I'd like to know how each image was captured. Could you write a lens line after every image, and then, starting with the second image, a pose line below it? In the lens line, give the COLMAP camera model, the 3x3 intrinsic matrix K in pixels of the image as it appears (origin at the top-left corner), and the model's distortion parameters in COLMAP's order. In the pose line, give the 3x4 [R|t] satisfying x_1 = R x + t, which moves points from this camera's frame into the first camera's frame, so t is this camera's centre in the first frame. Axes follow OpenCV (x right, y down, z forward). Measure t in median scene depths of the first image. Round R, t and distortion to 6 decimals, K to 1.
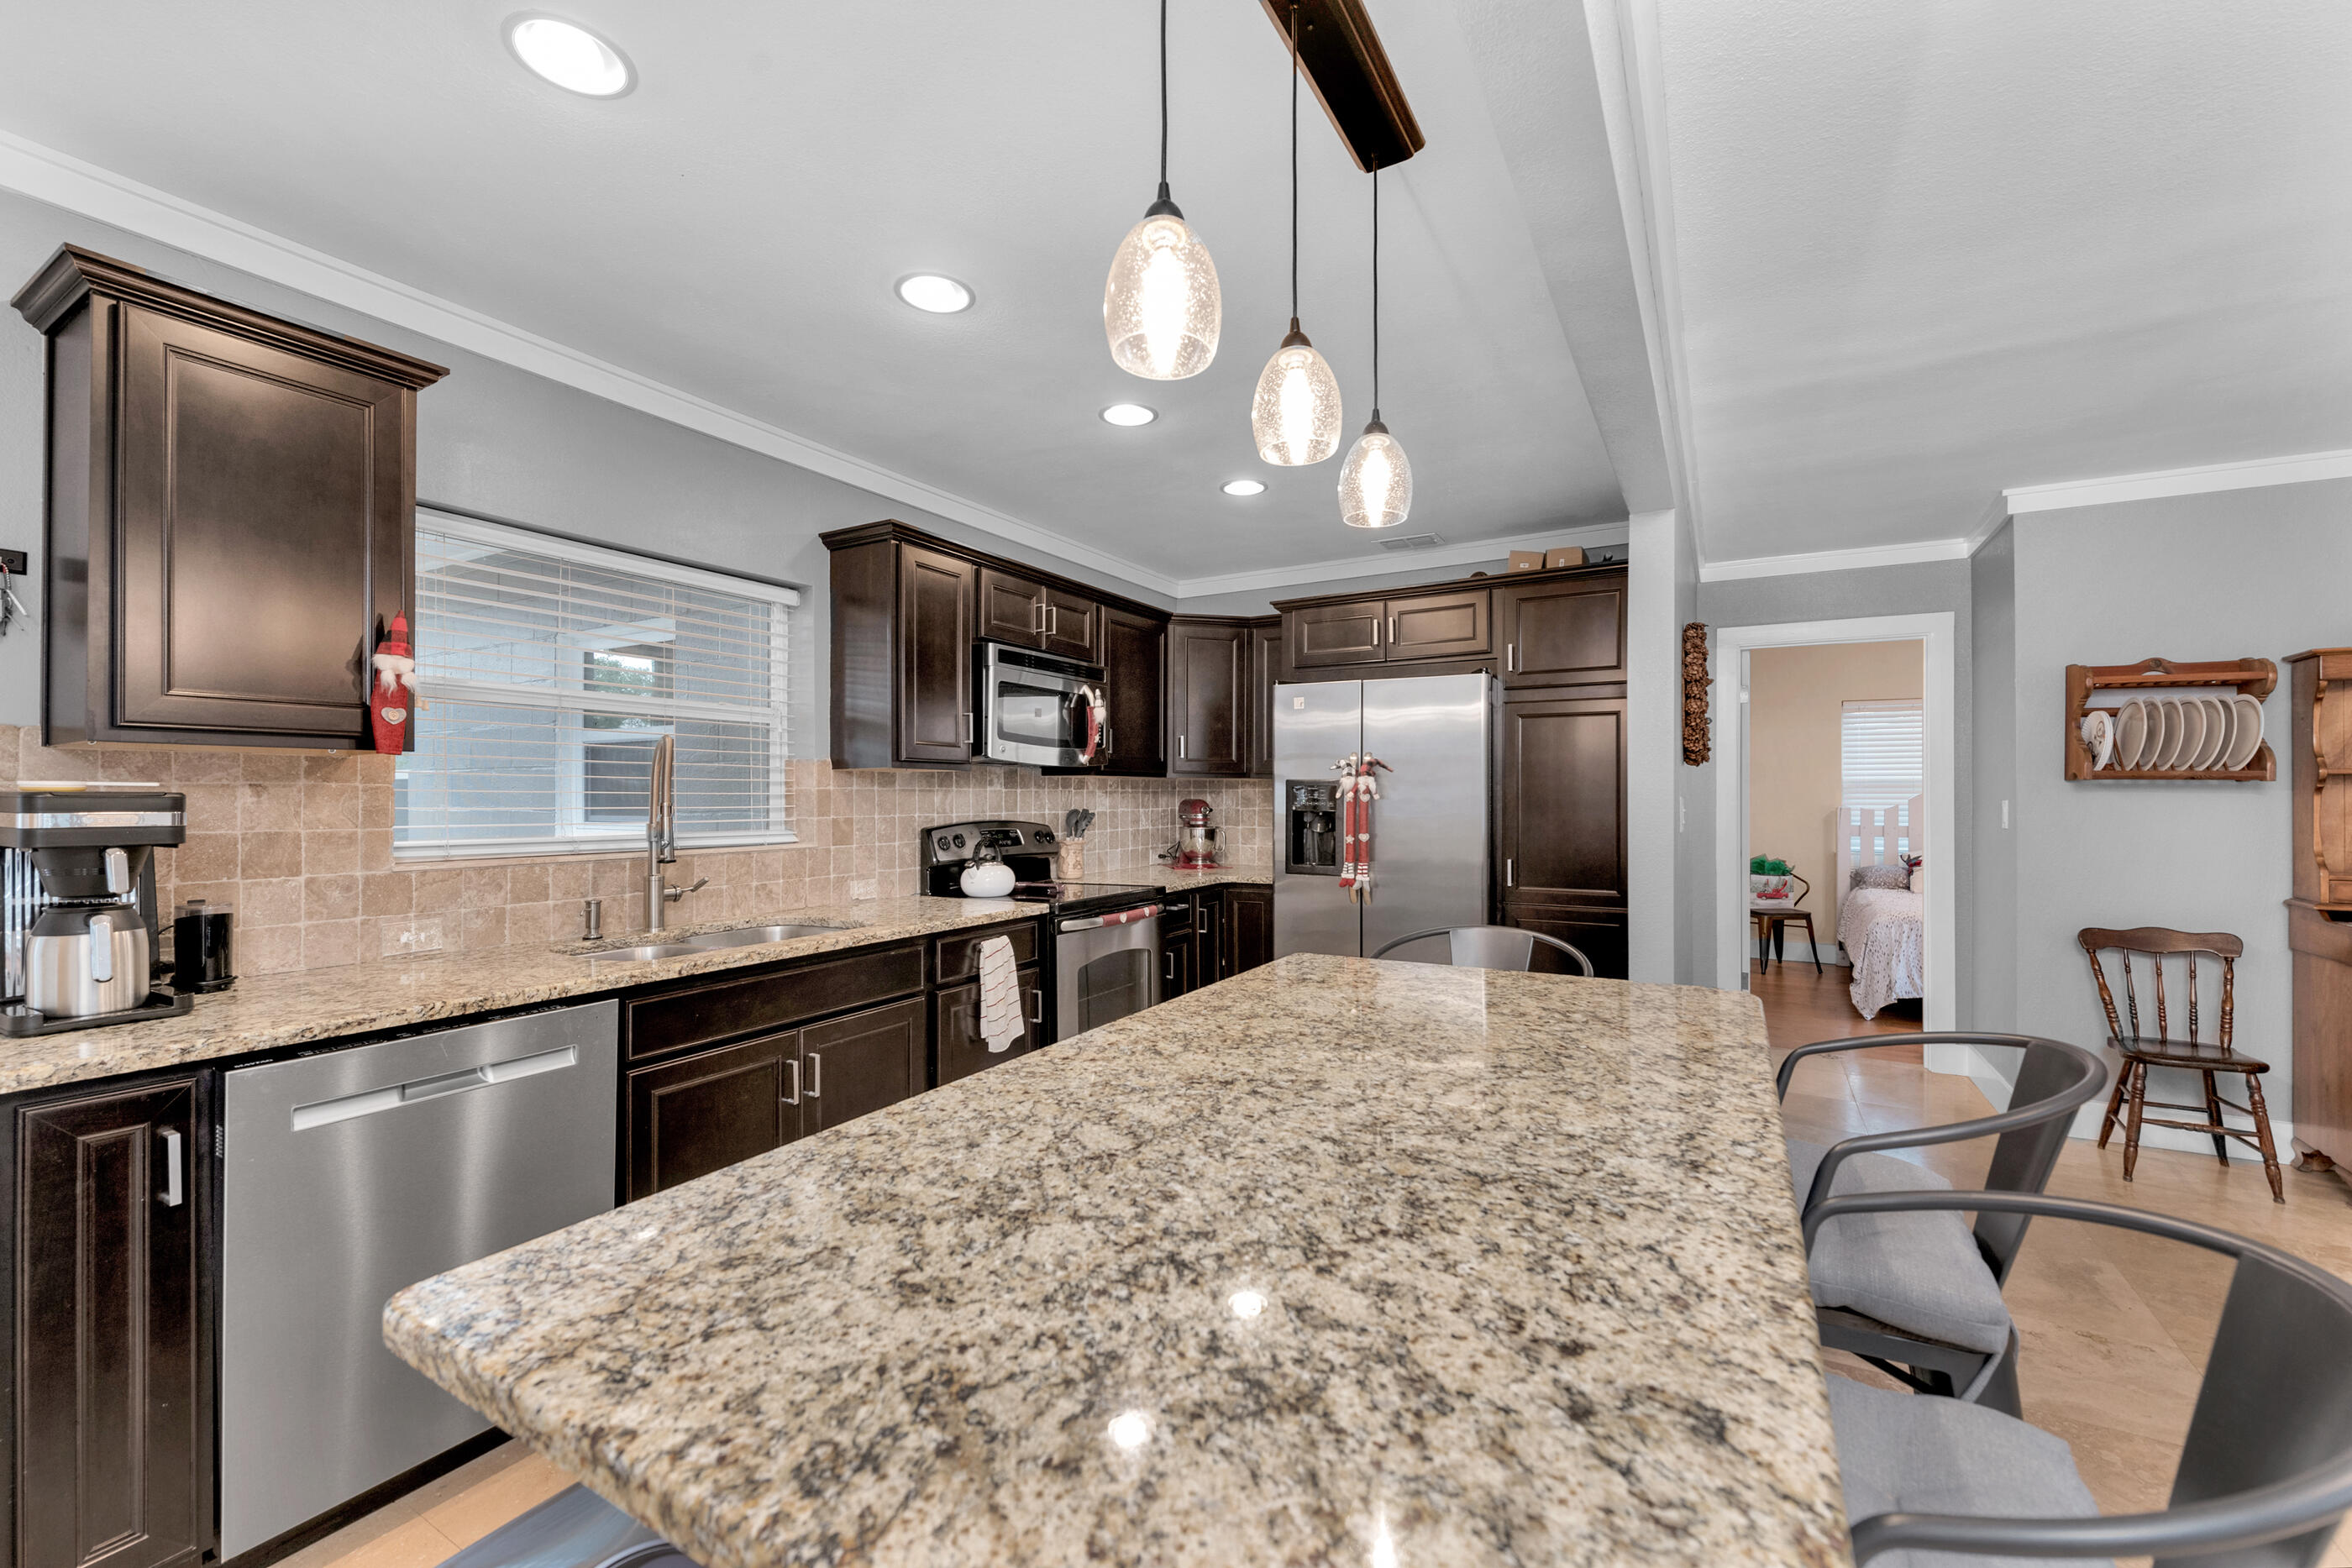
lens RADIAL K [[954.2, 0, 1212.8], [0, 954.2, 789.2], [0, 0, 1]] dist [0.003313, -0.005621]
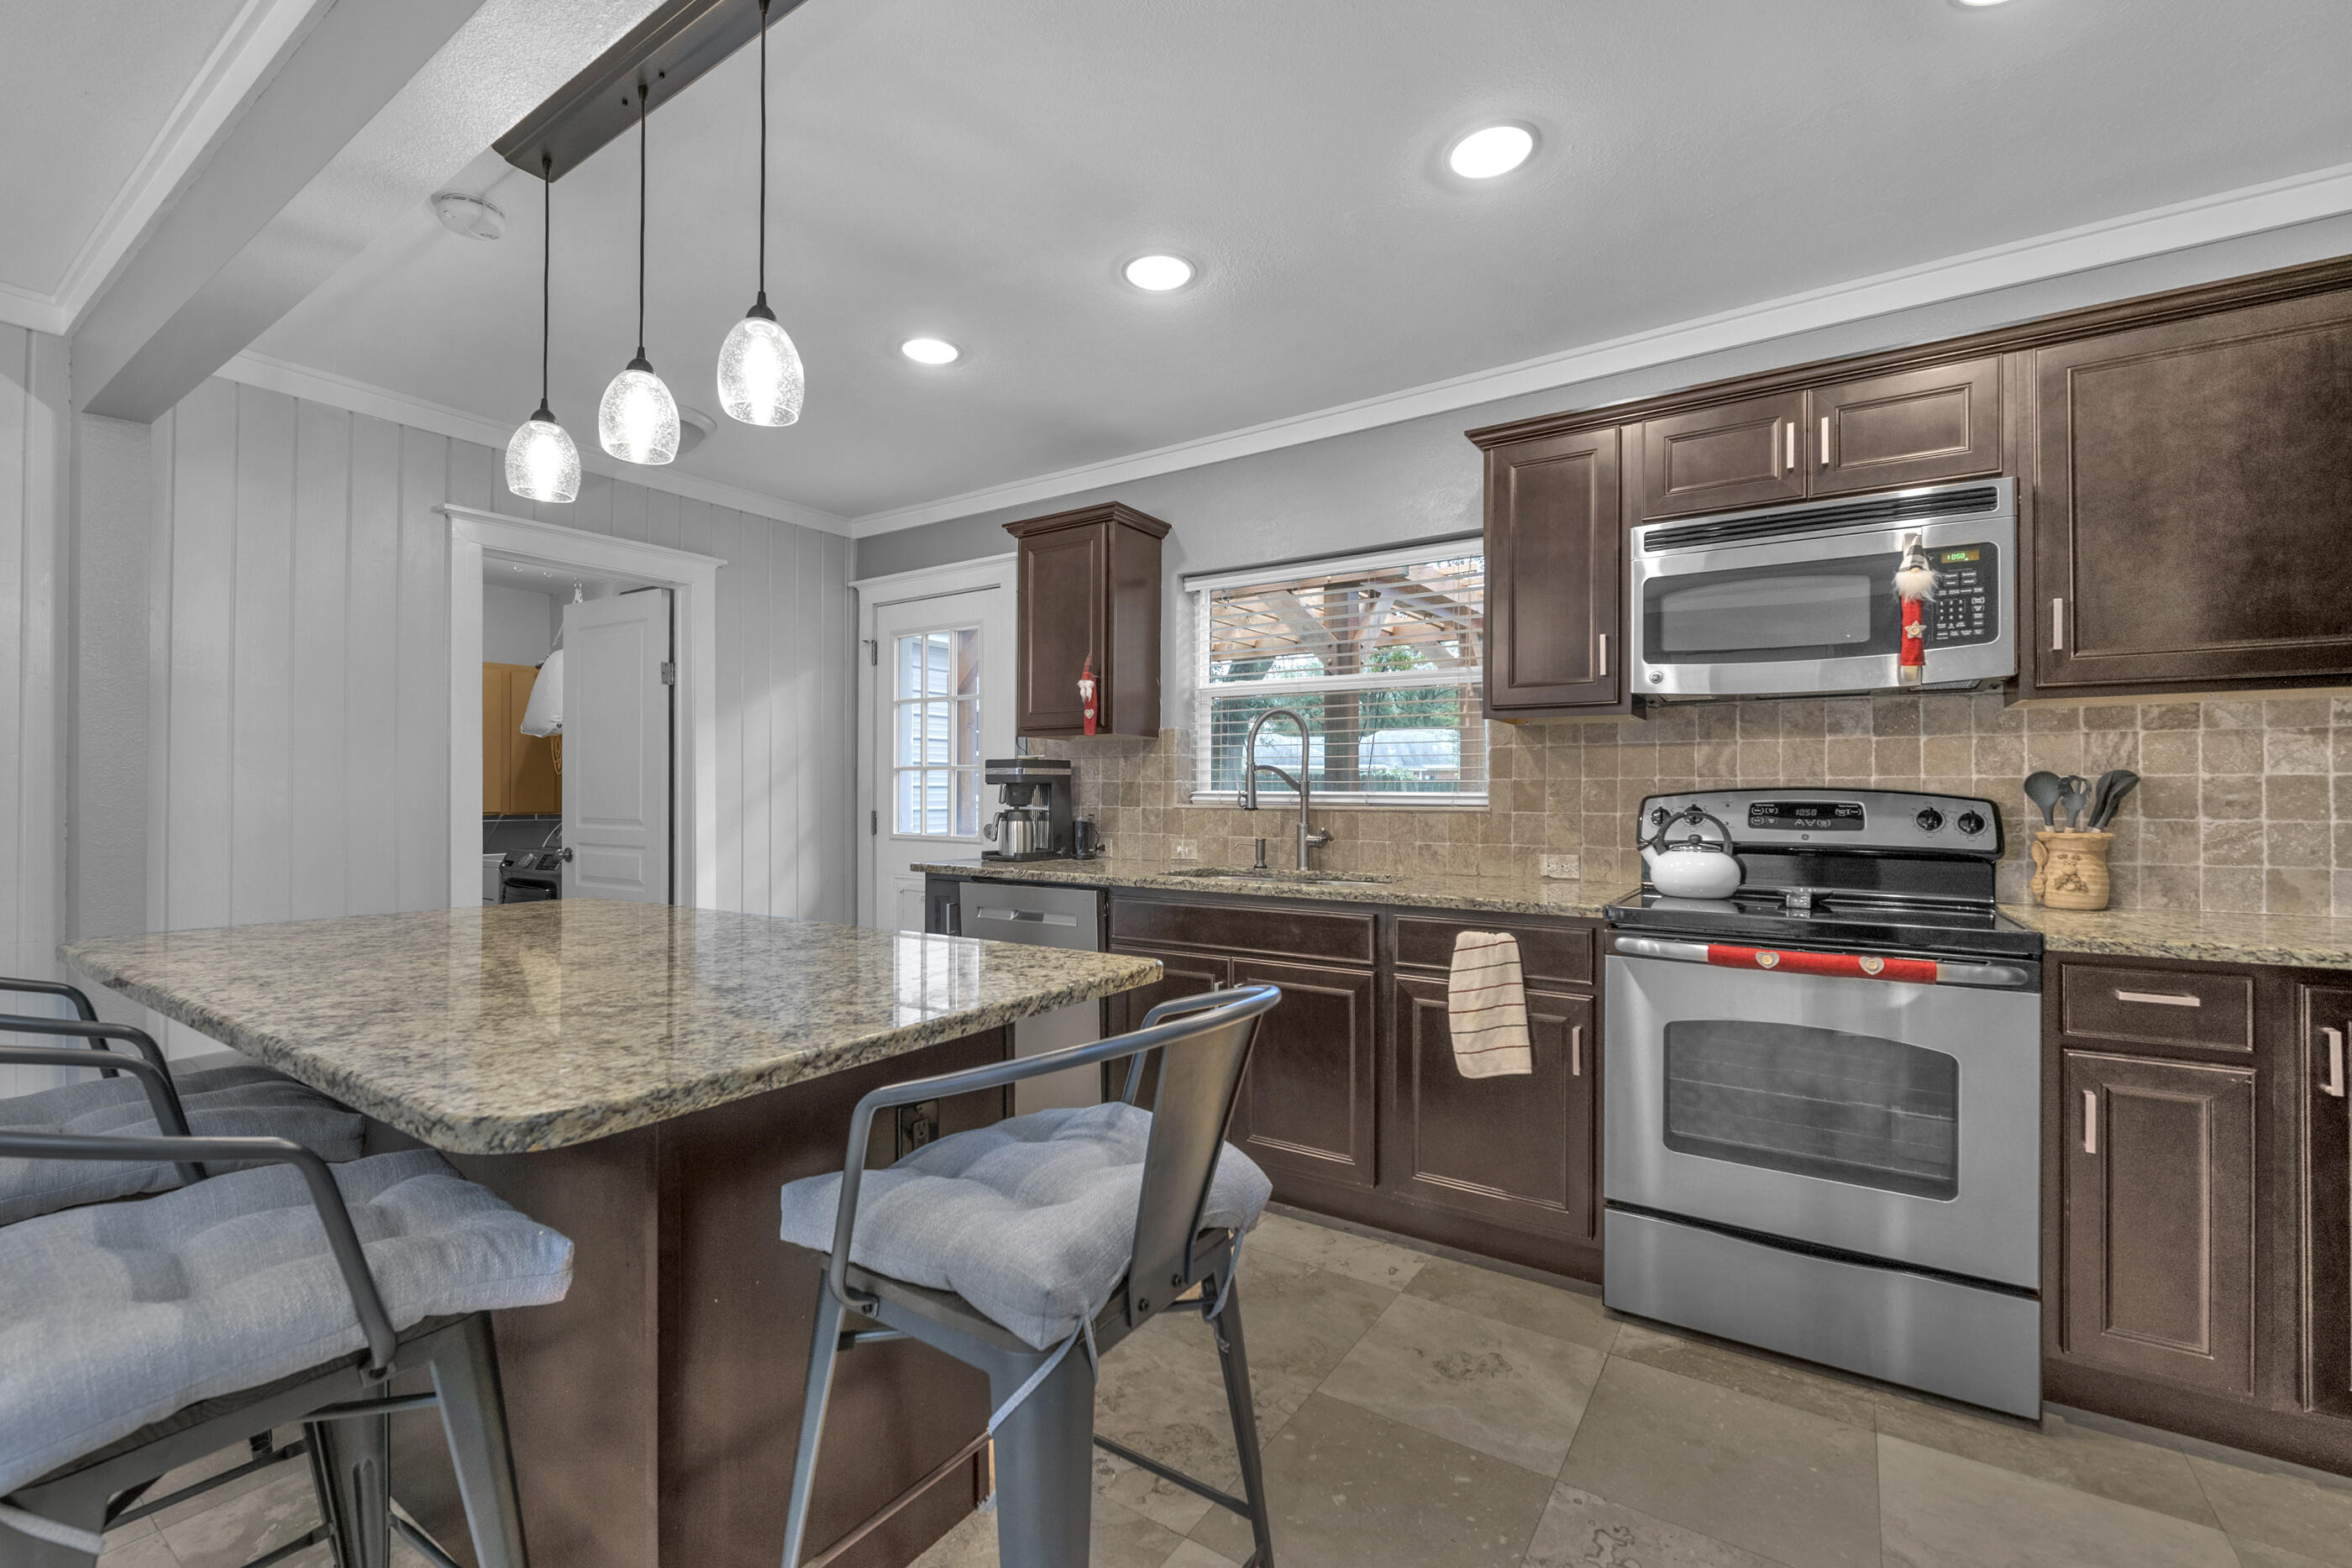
lens RADIAL K [[994.6, 0, 1154.7], [0, 994.6, 786.6], [0, 0, 1]] dist [0.000380, -0.000531]
pose [[-0.108820, -0.004814, -0.994050, 1.111796], [0.005219, 0.999972, -0.005414, 0.079410], [0.994048, -0.005777, -0.108792, 1.537566]]
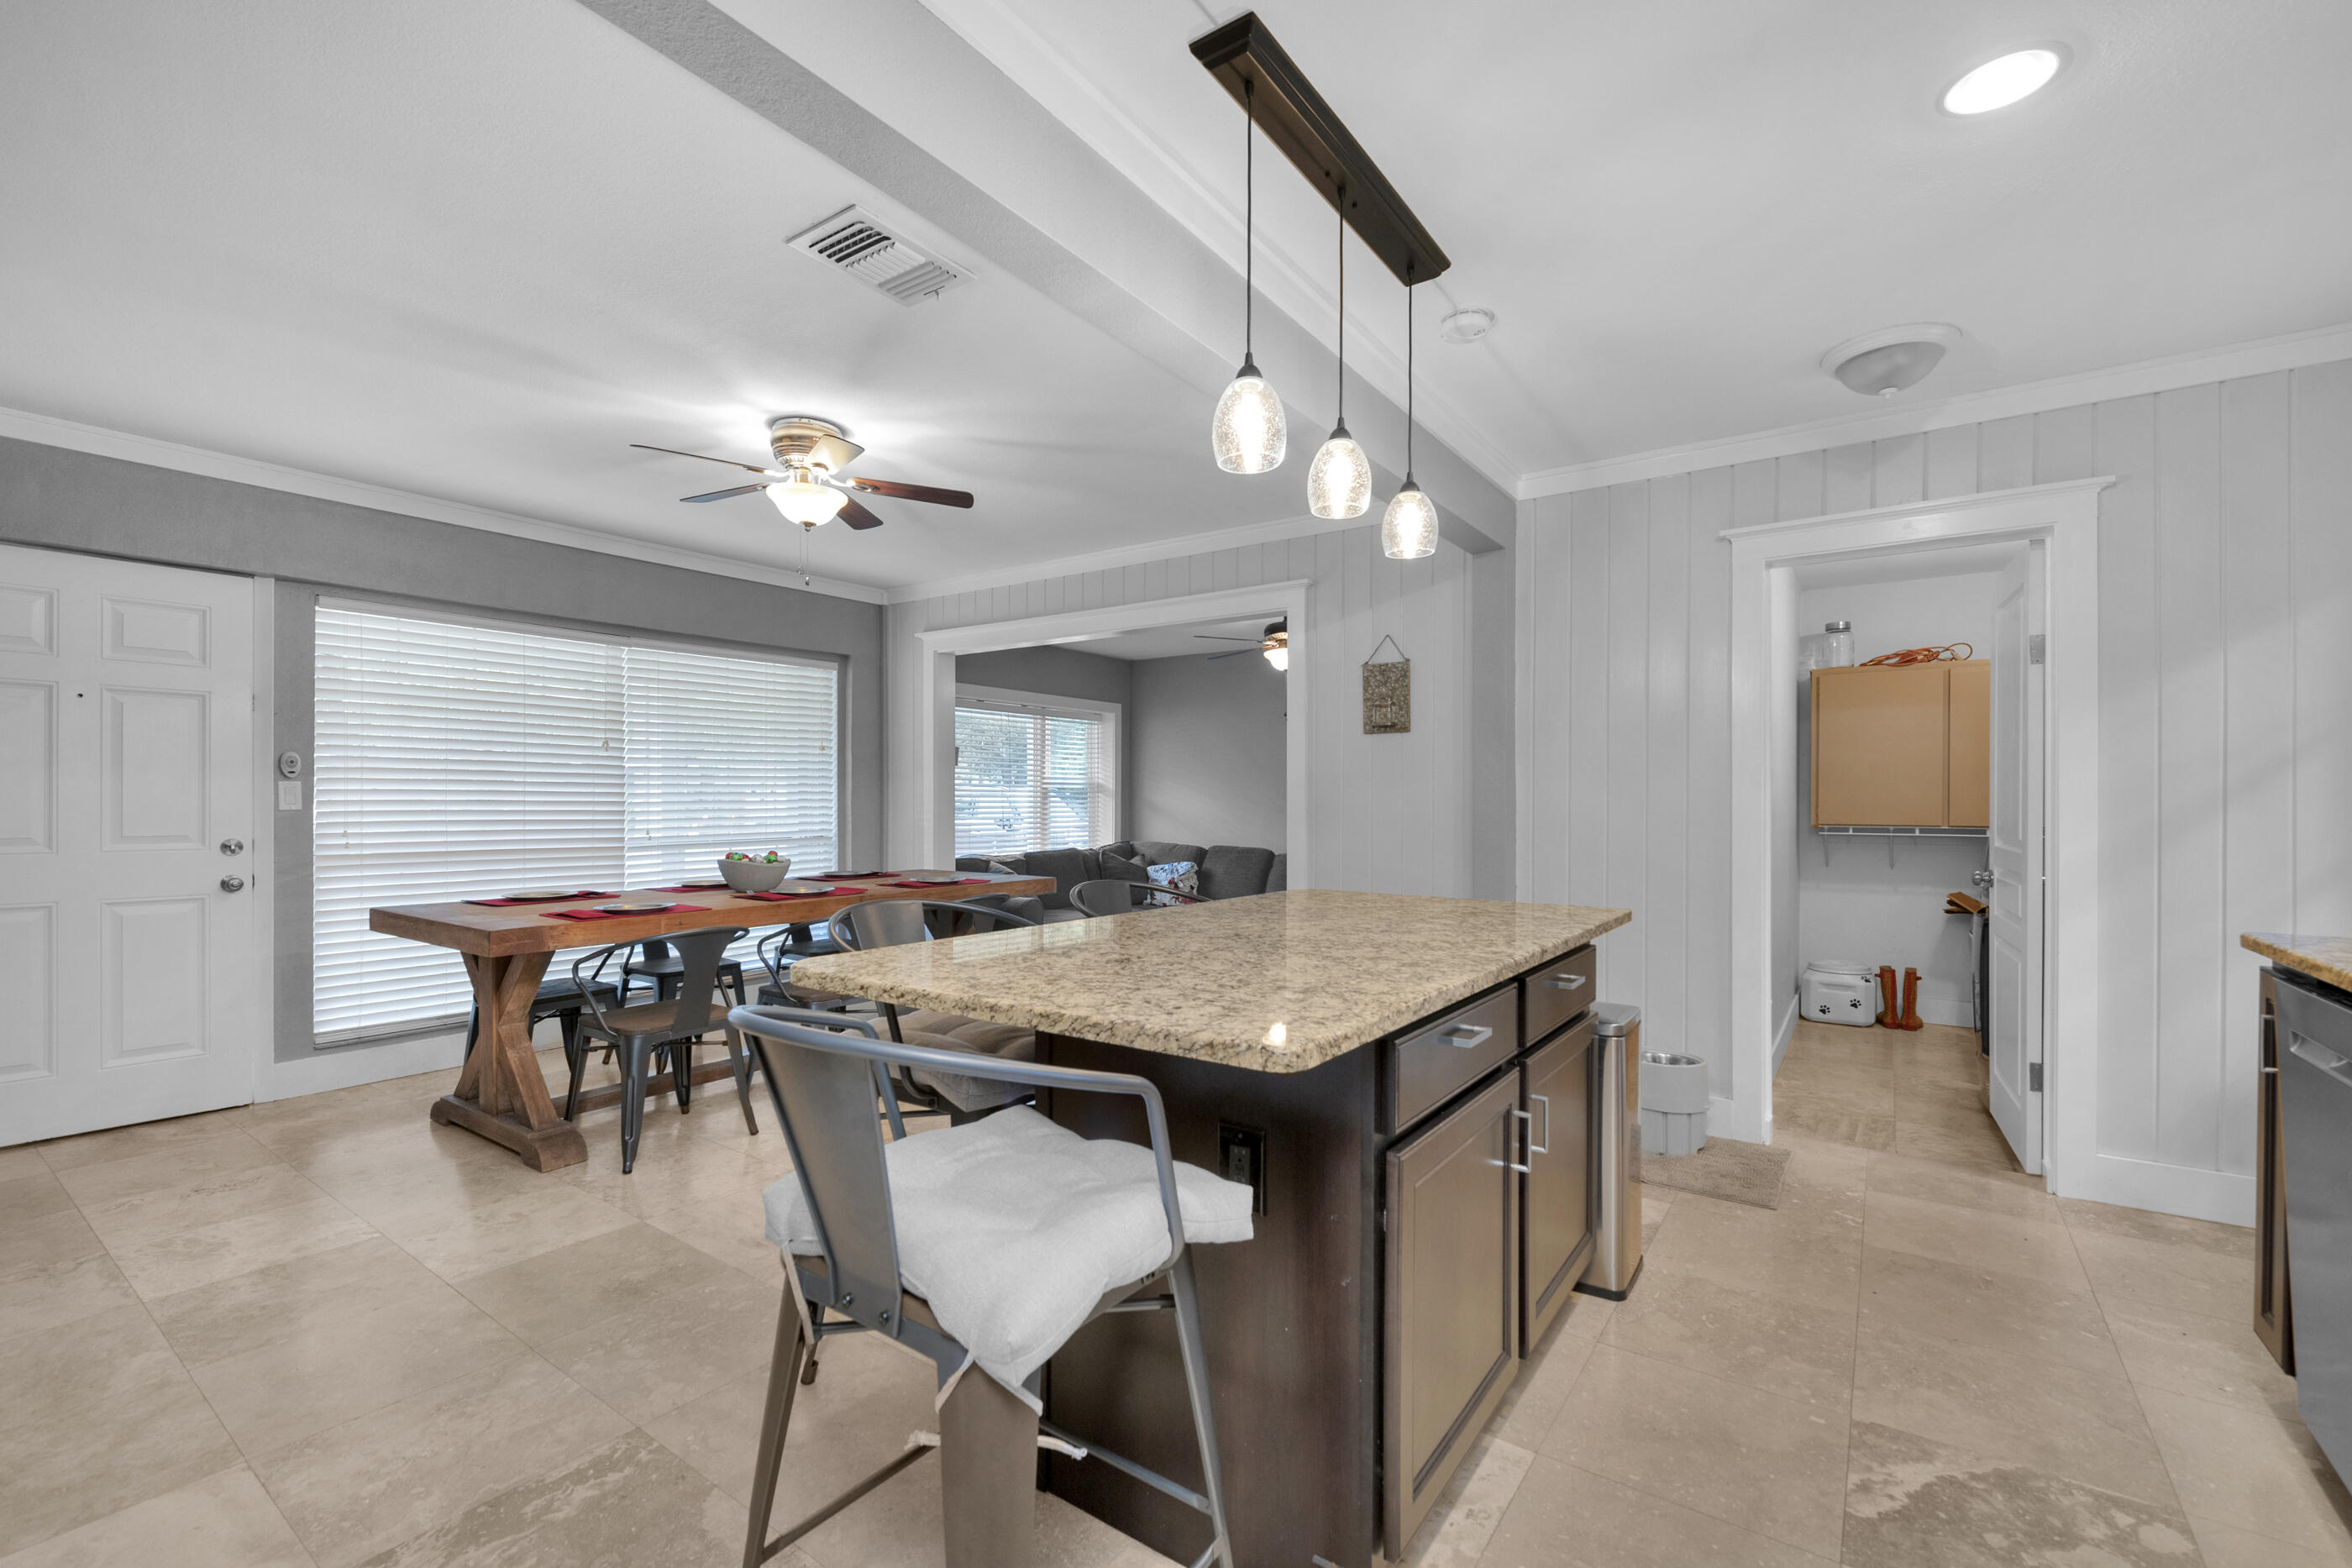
lens RADIAL K [[973.2, 0, 1187.8], [0, 973.2, 807.4], [0, 0, 1]] dist [0.020276, -0.009676]
pose [[-0.992351, -0.000045, 0.123447, 0.103550], [-0.000051, 1.000000, -0.000045, 0.079466], [-0.123447, -0.000051, -0.992351, 2.115851]]
